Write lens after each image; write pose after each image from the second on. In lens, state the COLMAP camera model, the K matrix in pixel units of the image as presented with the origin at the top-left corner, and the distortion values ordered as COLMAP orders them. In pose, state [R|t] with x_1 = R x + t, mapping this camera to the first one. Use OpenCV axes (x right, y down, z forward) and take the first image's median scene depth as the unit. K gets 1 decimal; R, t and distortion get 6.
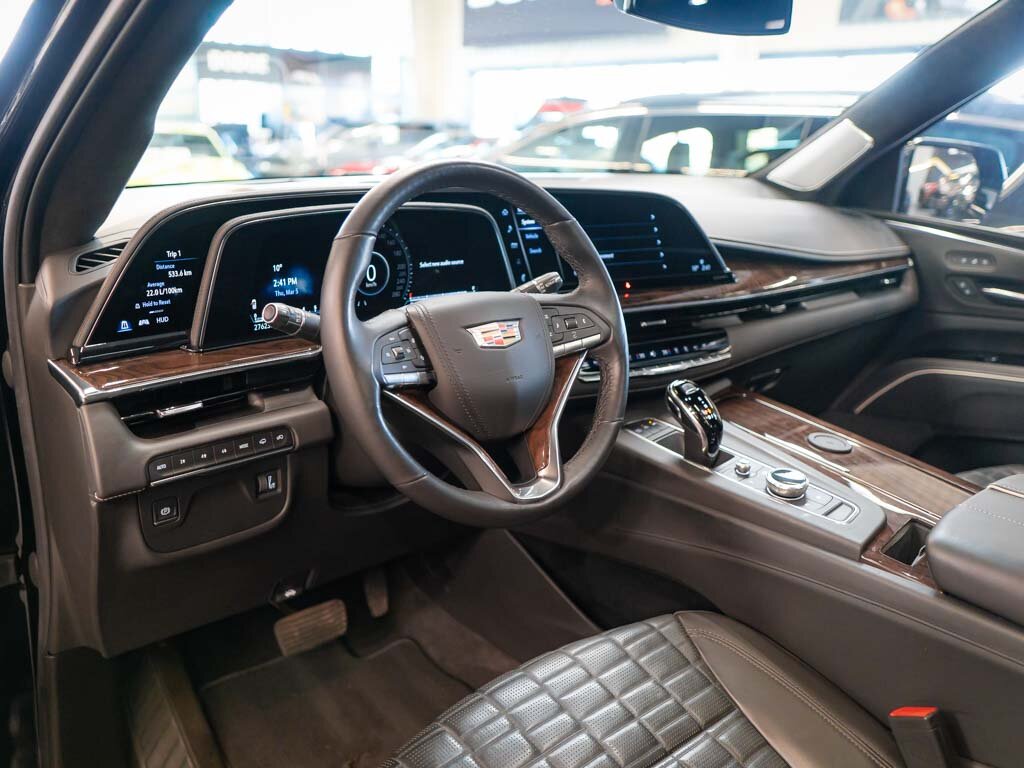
lens RADIAL K [[873.3, 0, 512.0], [0, 873.3, 384.0], [0, 0, 1]] dist [-0.001859, 0.002791]
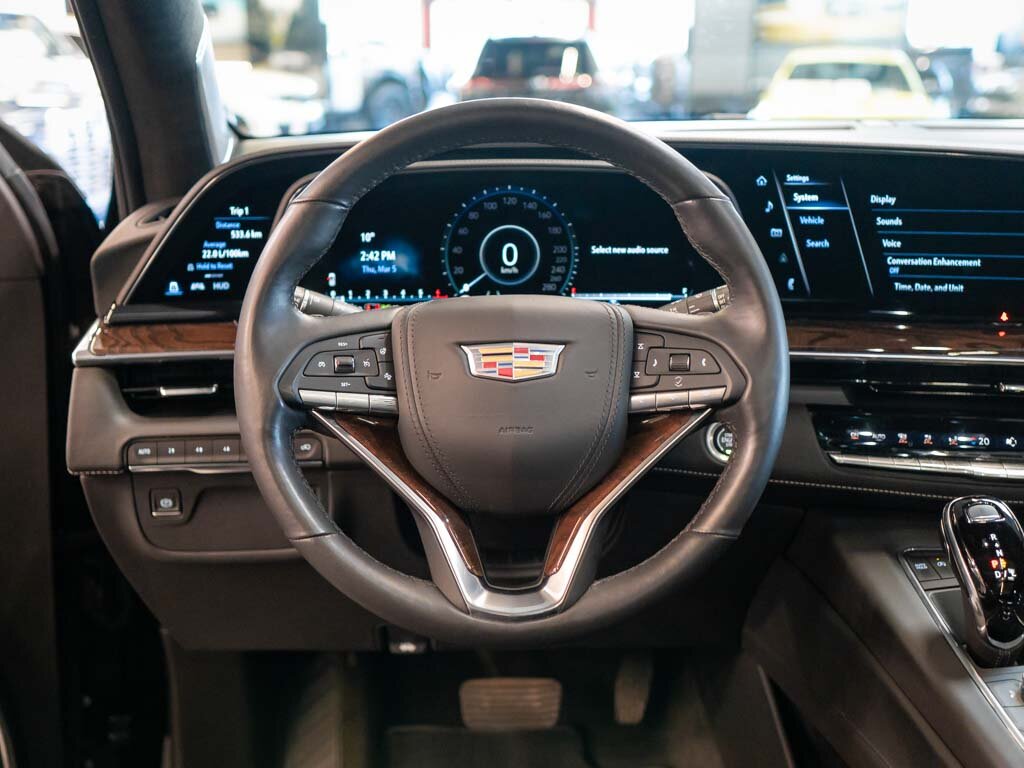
lens RADIAL K [[1112.3, 0, 512.0], [0, 1112.3, 384.0], [0, 0, 1]] dist [-0.007225, 0.025783]
pose [[0.757001, 0.162428, -0.632904, 0.432447], [-0.160460, 0.985161, 0.060909, -0.074814], [0.633405, 0.055448, 0.771831, 0.279040]]
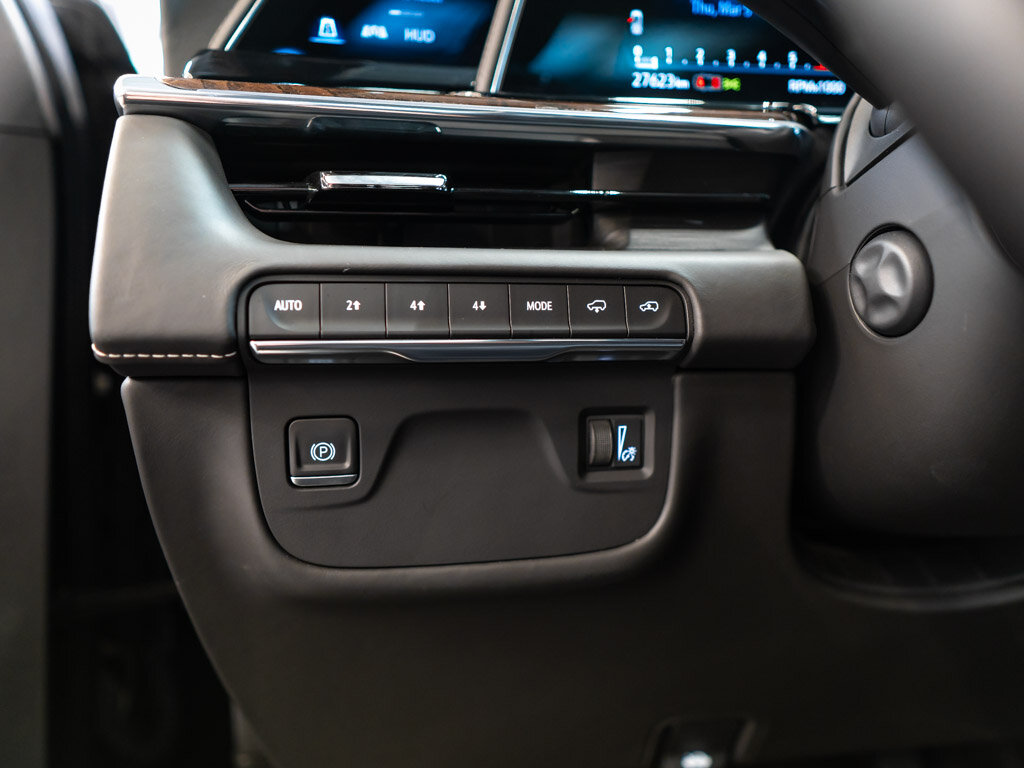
lens RADIAL K [[819.1, 0, 502.0], [0, 819.1, 388.5], [0, 0, 1]] dist [0.000496, -0.001164]
pose [[0.816131, 0.026942, -0.577239, -0.102259], [-0.123208, 0.984056, -0.128269, 0.121610], [0.564580, 0.175805, 0.806438, 0.592978]]
